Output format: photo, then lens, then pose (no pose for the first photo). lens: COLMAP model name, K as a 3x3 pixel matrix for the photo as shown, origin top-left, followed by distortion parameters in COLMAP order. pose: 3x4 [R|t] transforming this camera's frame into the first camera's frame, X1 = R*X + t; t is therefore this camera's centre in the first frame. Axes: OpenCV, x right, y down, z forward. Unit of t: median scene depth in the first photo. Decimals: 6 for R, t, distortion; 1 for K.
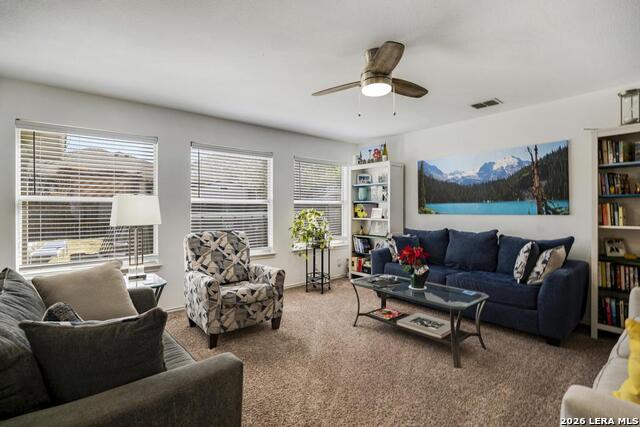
lens RADIAL K [[311.7, 0, 322.1], [0, 311.7, 207.6], [0, 0, 1]] dist [0.003133, 0.001011]
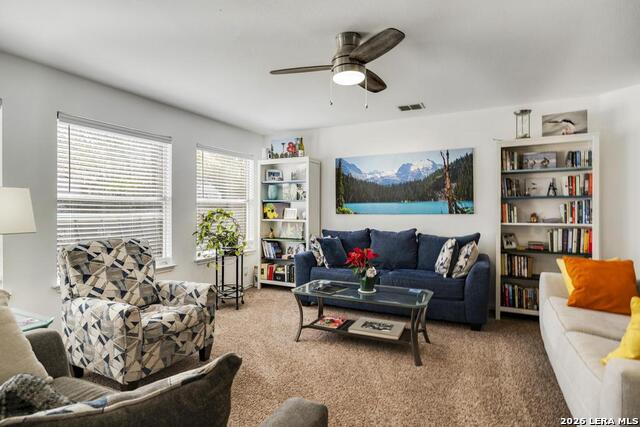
lens RADIAL K [[343.2, 0, 319.7], [0, 343.2, 208.6], [0, 0, 1]] dist [0.001730, 0.003283]
pose [[0.917828, -0.000465, 0.396979, -0.216551], [-0.000795, 0.999995, 0.003010, 0.001119], [-0.396979, -0.003078, 0.917823, 0.079471]]
